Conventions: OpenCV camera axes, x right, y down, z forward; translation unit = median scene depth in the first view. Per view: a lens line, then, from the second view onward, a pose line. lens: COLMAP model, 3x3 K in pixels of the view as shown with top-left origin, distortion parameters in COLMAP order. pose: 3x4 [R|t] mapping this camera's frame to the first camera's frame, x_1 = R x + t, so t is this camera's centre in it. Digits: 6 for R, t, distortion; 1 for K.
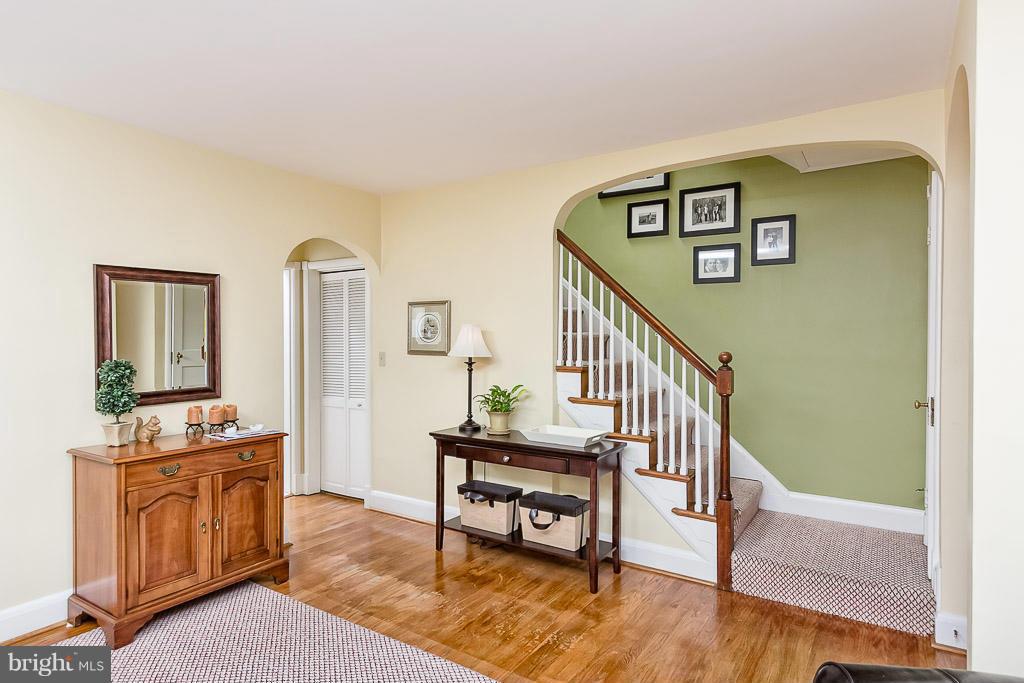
lens RADIAL K [[562.0, 0, 512.0], [0, 562.0, 341.5], [0, 0, 1]] dist [0.005414, 0.000904]
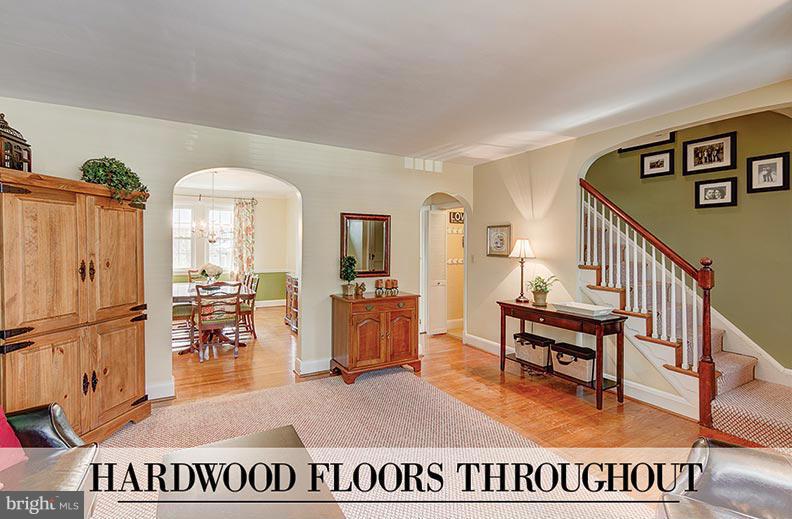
lens RADIAL K [[362.9, 0, 396.5], [0, 362.9, 245.9], [0, 0, 1]] dist [-0.000171, -0.000036]
pose [[0.893256, 0.003881, -0.449532, 0.081633], [-0.007855, 0.999945, -0.006976, 0.001207], [0.449480, 0.009762, 0.893237, -0.144862]]
